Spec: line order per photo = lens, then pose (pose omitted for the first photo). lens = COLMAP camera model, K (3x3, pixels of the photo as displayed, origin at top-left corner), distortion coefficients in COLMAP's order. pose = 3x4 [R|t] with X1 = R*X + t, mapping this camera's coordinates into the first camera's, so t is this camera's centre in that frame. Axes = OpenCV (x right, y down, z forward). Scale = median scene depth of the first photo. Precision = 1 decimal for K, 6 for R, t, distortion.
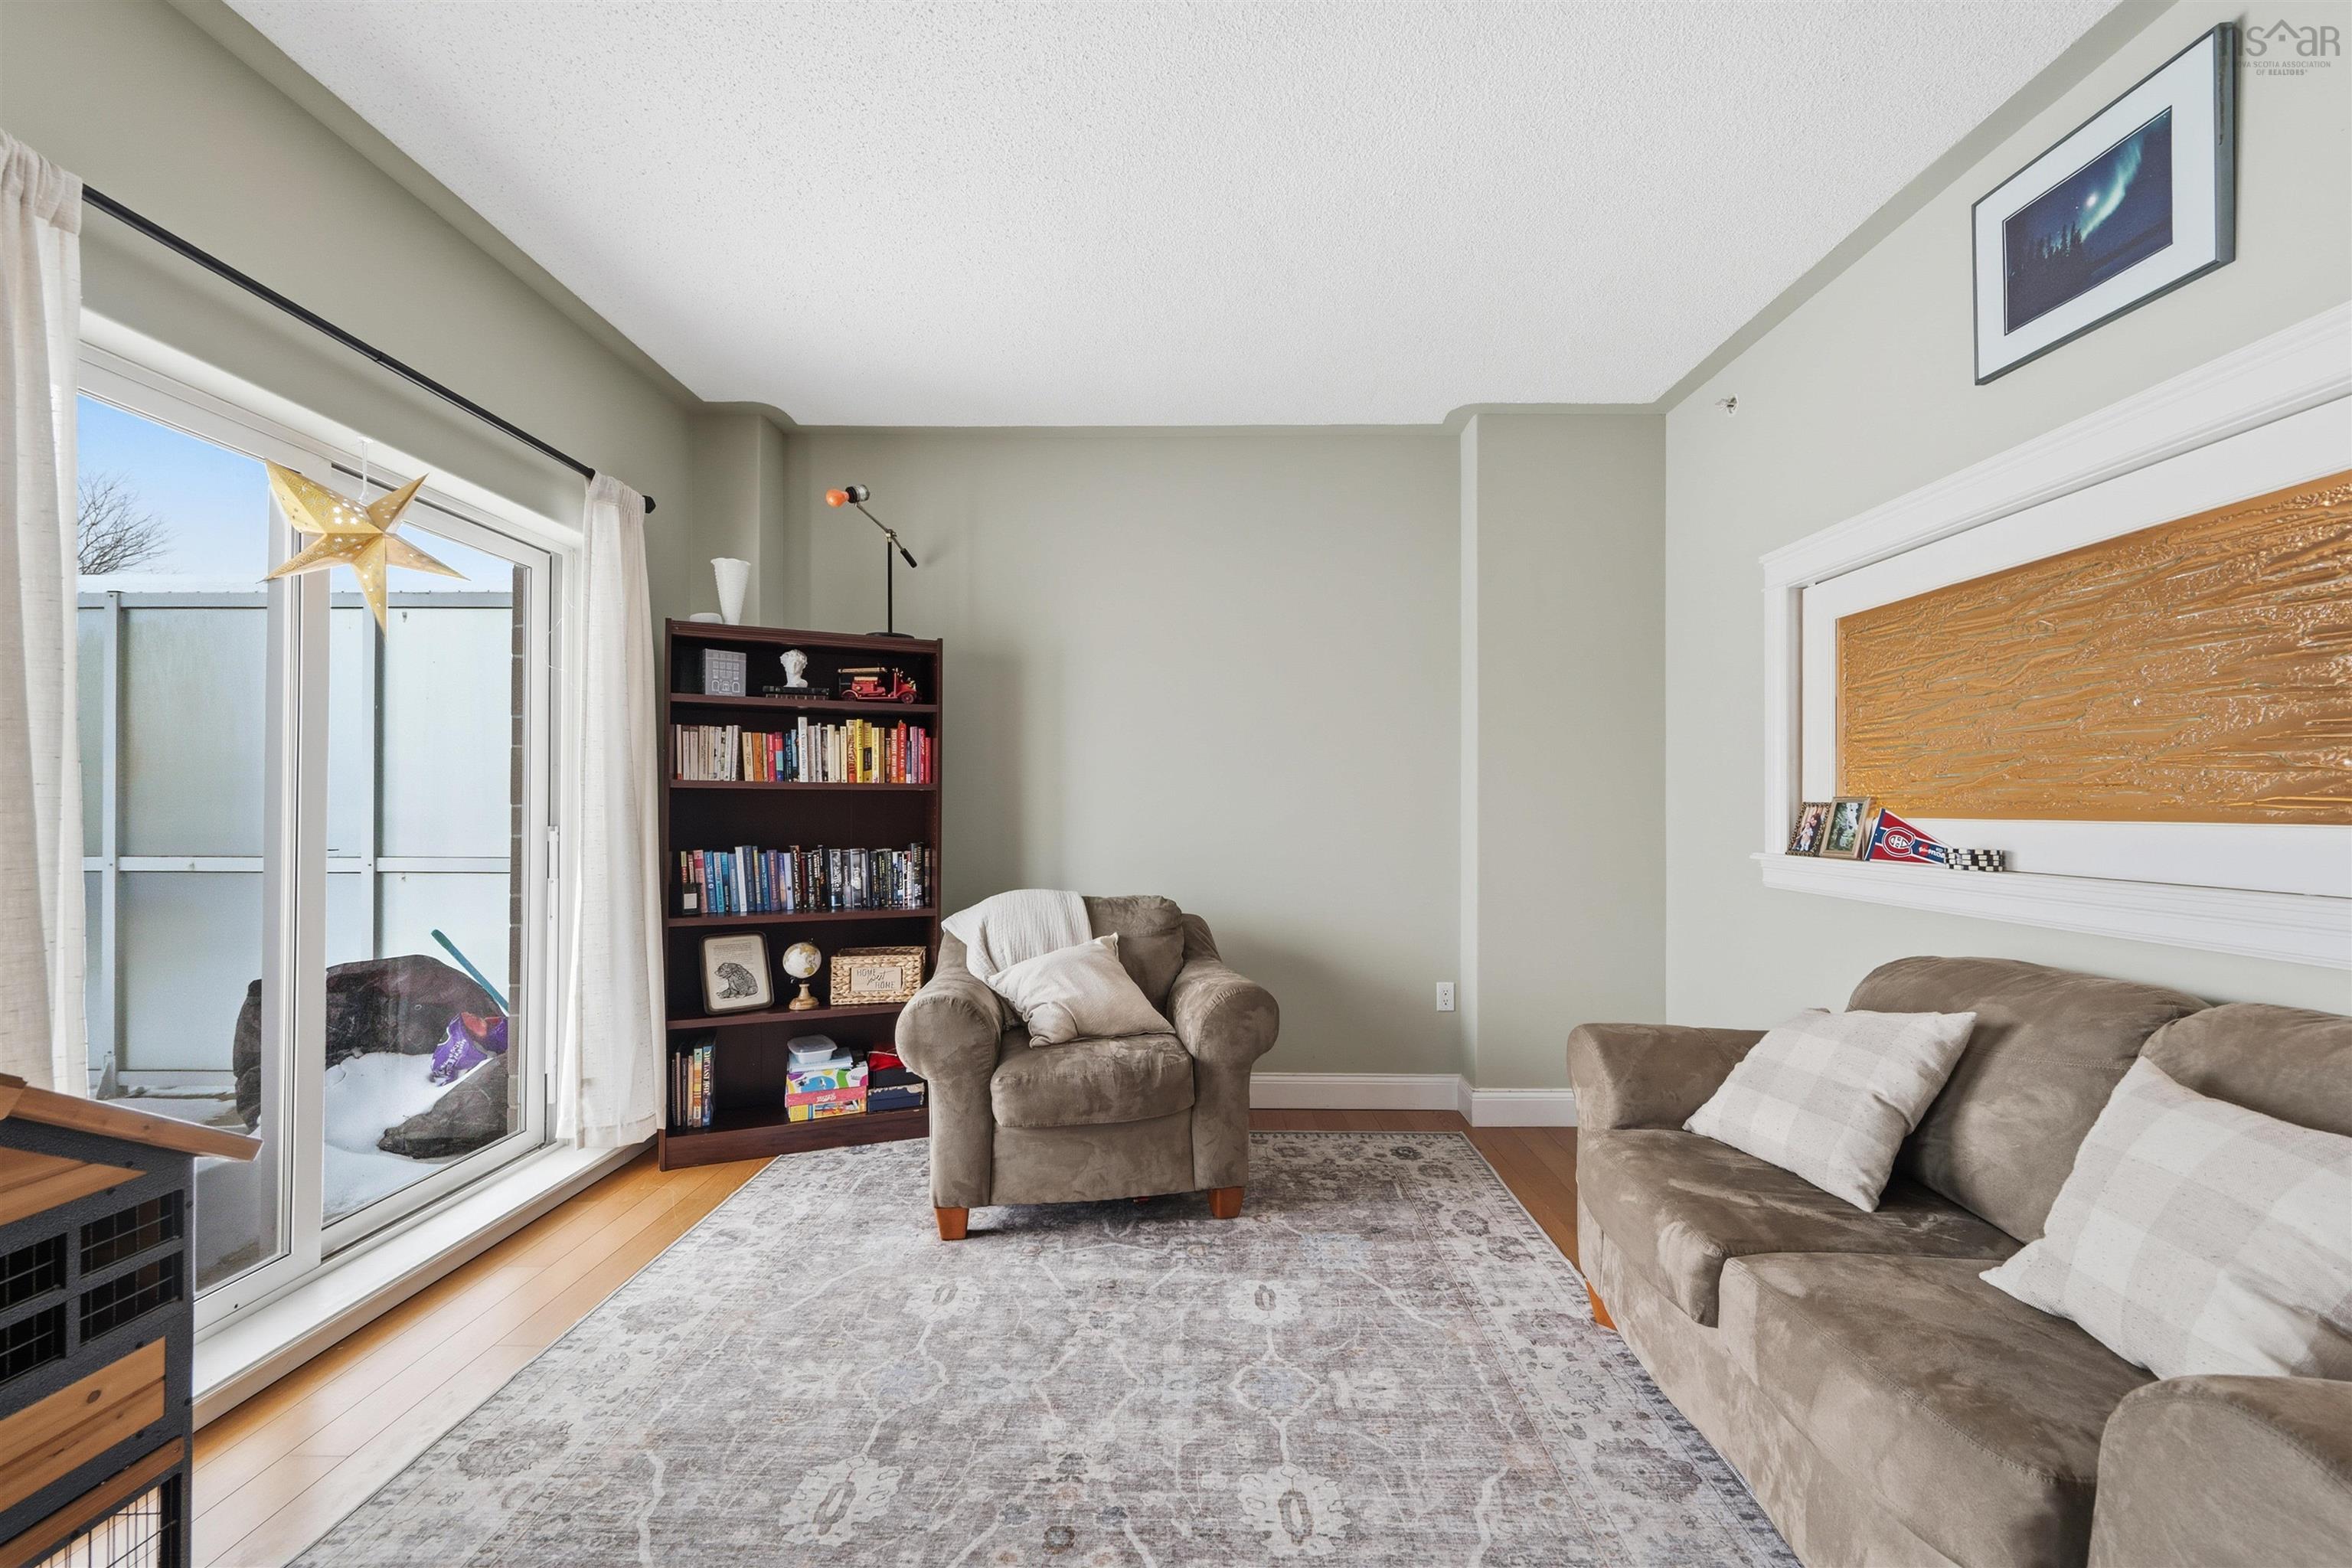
lens RADIAL K [[940.4, 0, 1185.0], [0, 940.4, 800.3], [0, 0, 1]] dist [-0.000229, -0.000296]
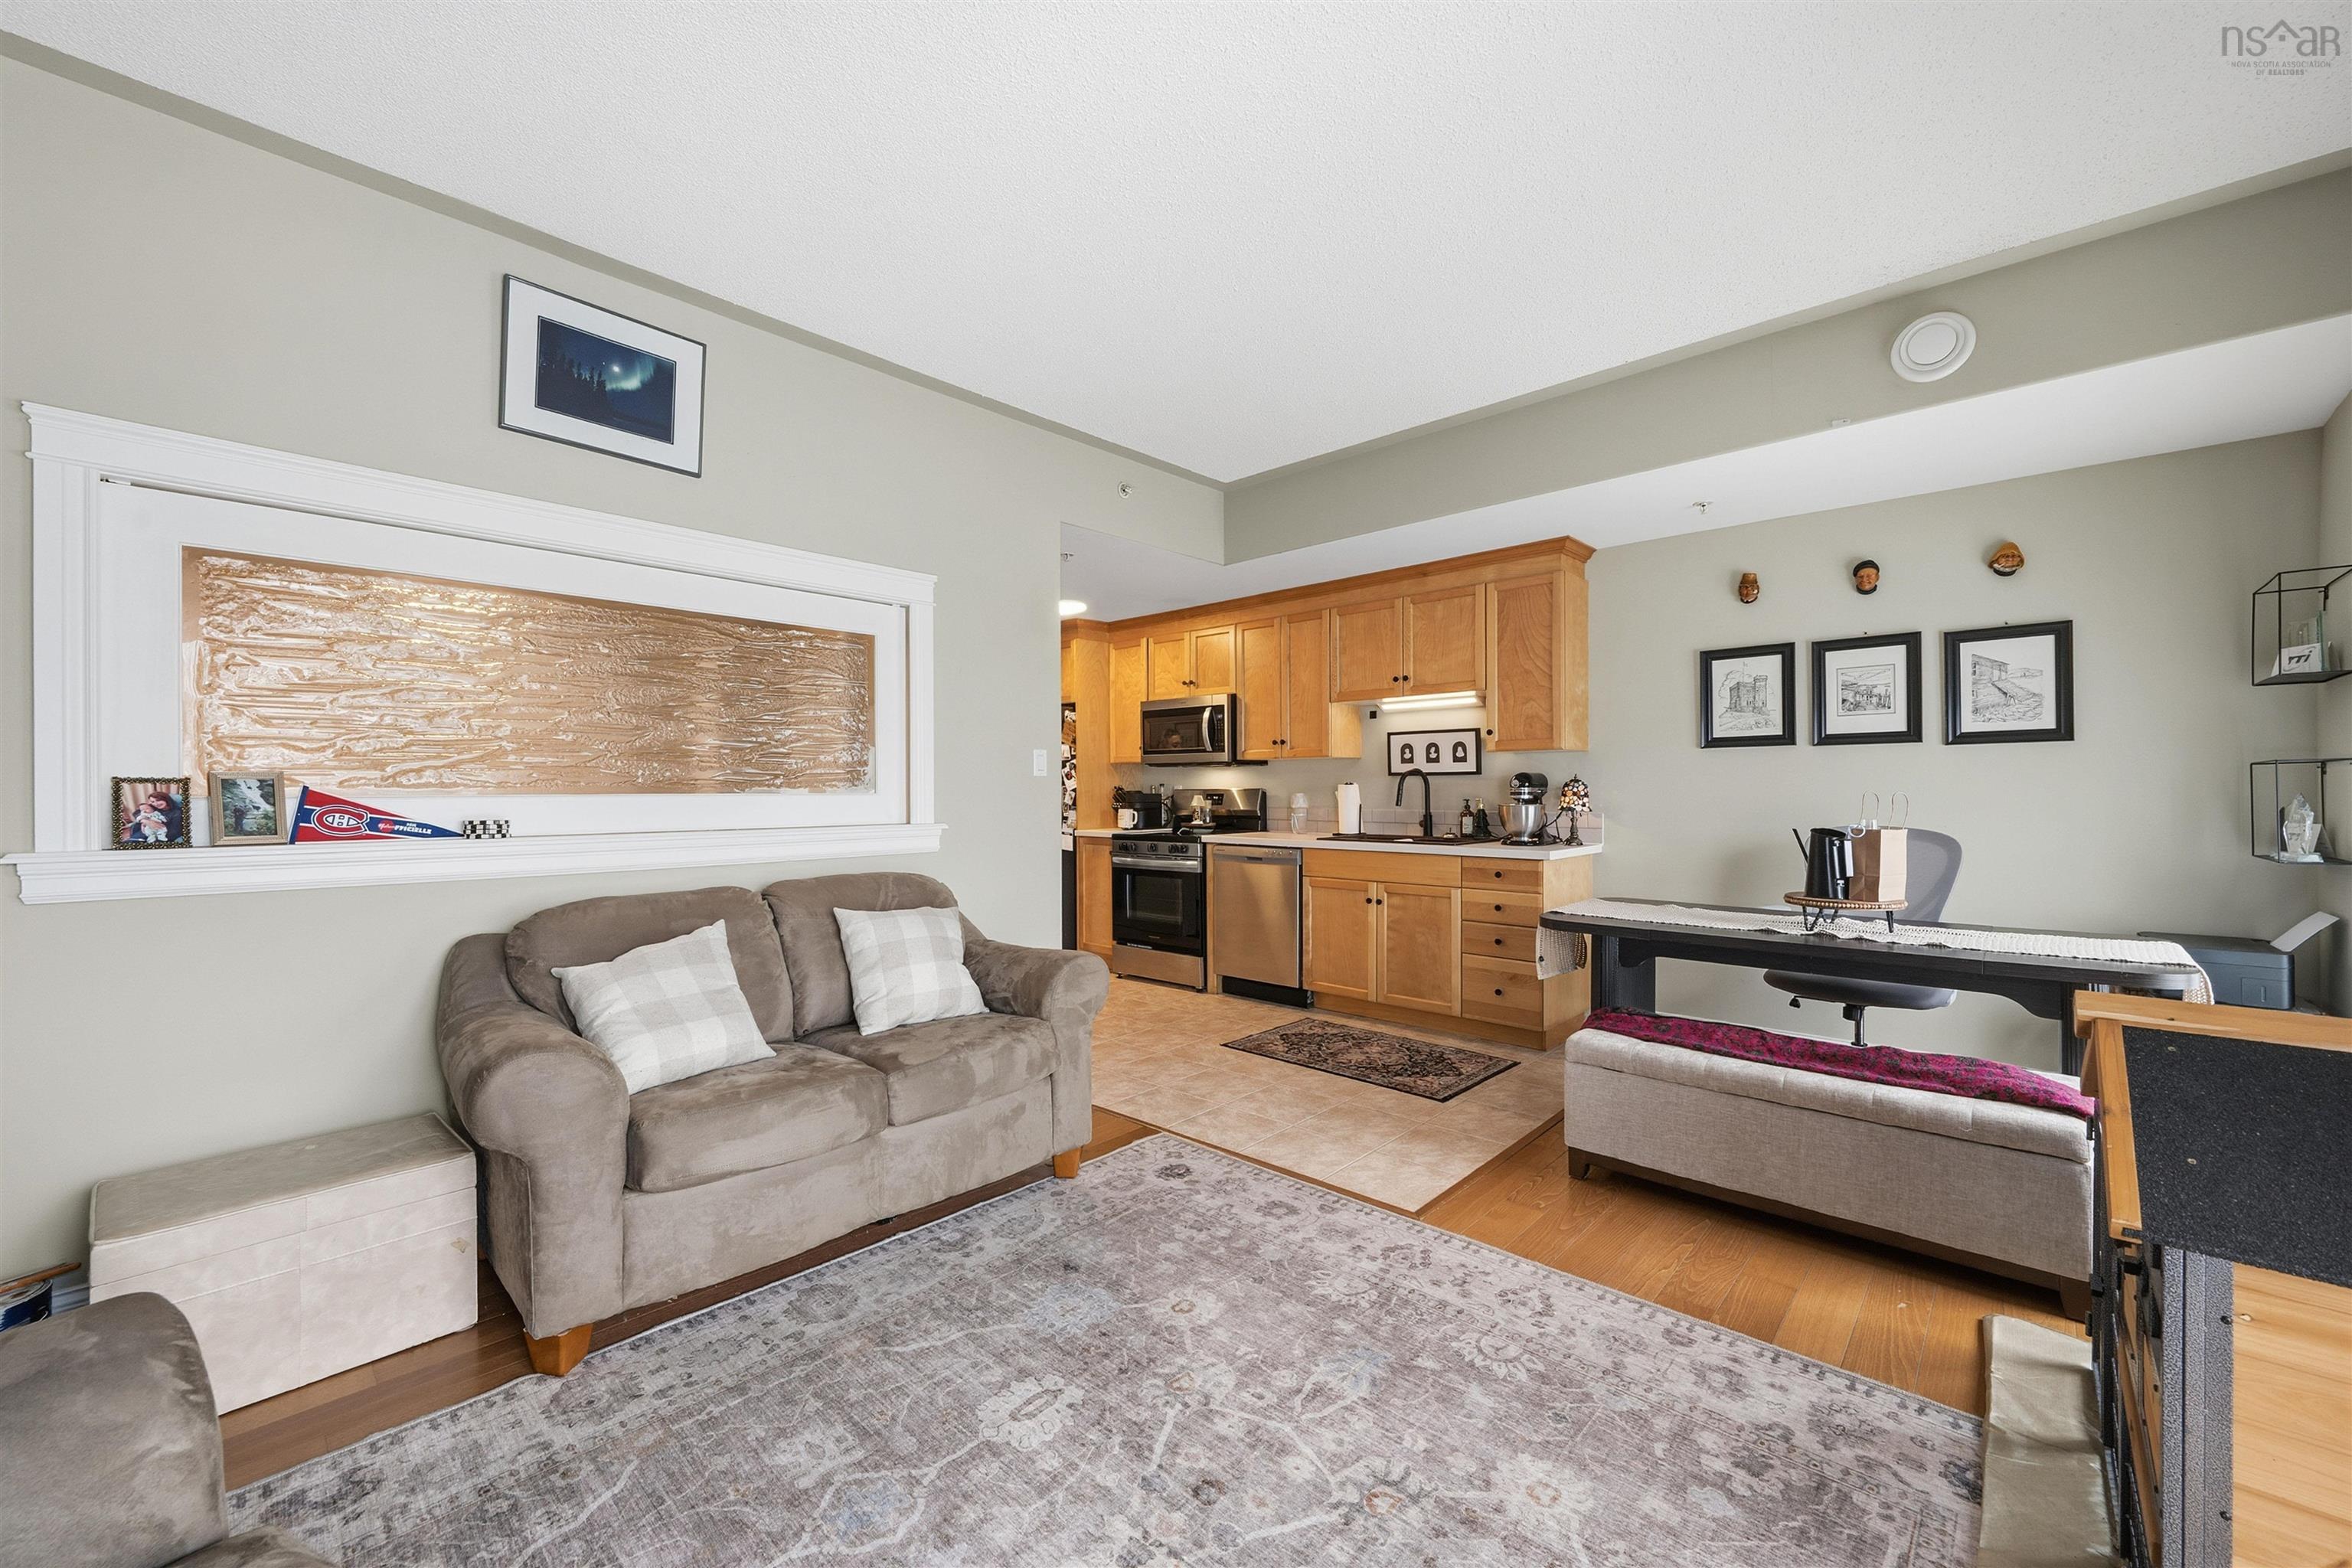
lens RADIAL K [[918.8, 0, 1186.8], [0, 918.8, 789.1], [0, 0, 1]] dist [0.000494, 0.000005]
pose [[-0.738845, -0.002807, 0.673870, -0.399891], [-0.005780, 0.999981, -0.002171, 0.007660], [-0.673851, -0.005499, -0.738847, 0.888728]]
